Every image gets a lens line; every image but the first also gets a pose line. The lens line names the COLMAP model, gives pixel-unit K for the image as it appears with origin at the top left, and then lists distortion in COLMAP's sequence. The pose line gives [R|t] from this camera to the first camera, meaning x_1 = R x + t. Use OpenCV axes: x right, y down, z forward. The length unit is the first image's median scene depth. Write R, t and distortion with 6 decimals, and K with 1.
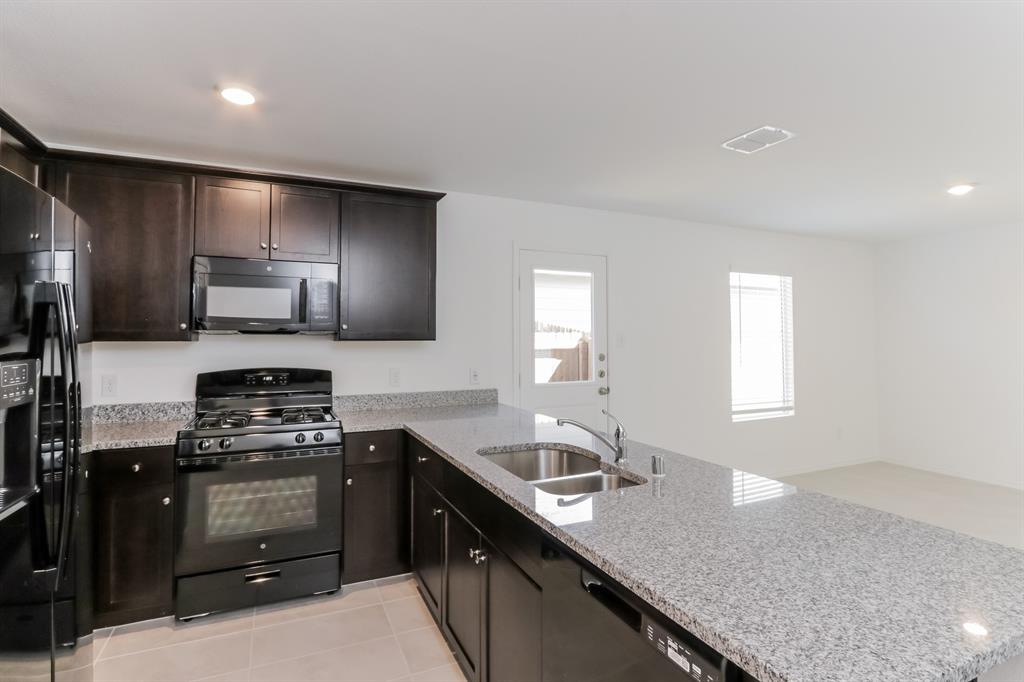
lens RADIAL K [[505.3, 0, 512.0], [0, 505.3, 341.0], [0, 0, 1]] dist [-0.000244, -0.000047]
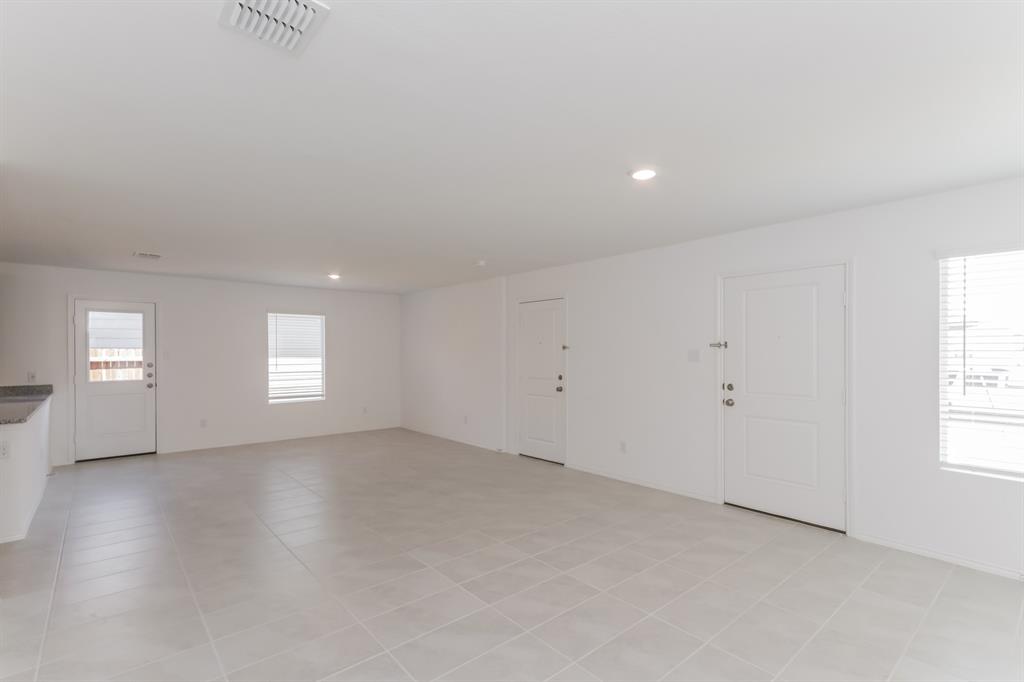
lens RADIAL K [[466.4, 0, 512.0], [0, 466.4, 341.0], [0, 0, 1]] dist [-0.001111, -0.000121]
pose [[0.956254, 0.001785, 0.292531, 0.749483], [0.007898, 0.999459, -0.031917, 0.010141], [-0.292429, 0.032831, 0.955723, -0.693211]]
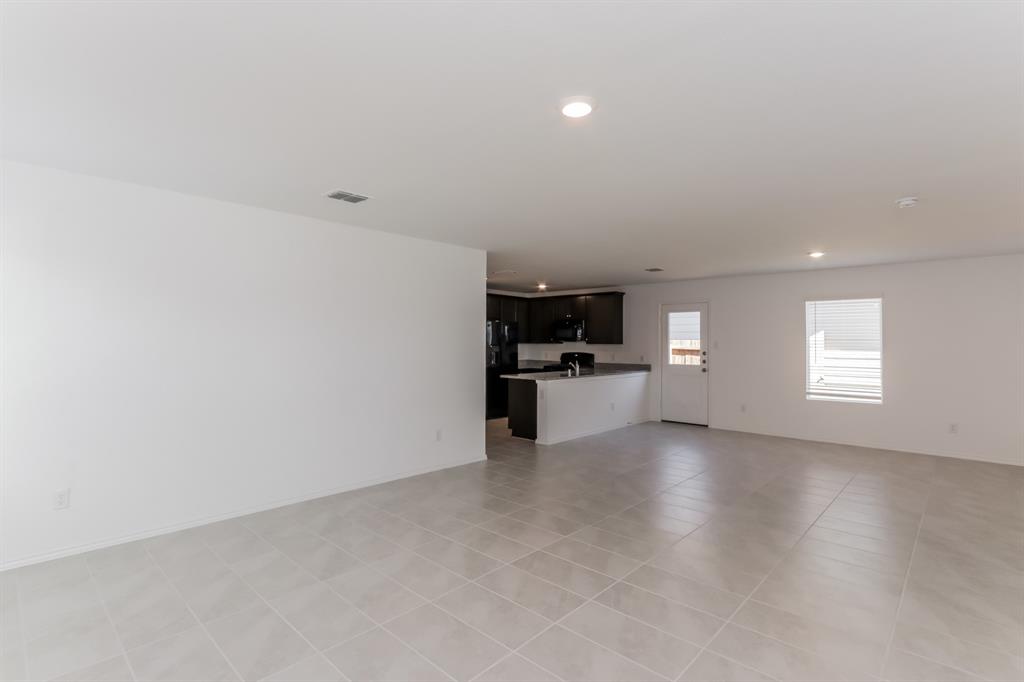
lens RADIAL K [[505.3, 0, 512.0], [0, 505.3, 341.0], [0, 0, 1]] dist [-0.000244, -0.000047]
pose [[0.403862, 0.000201, -0.914820, 1.478335], [-0.014664, 0.999873, -0.006254, 0.006314], [0.914702, 0.015940, 0.403814, -0.437496]]
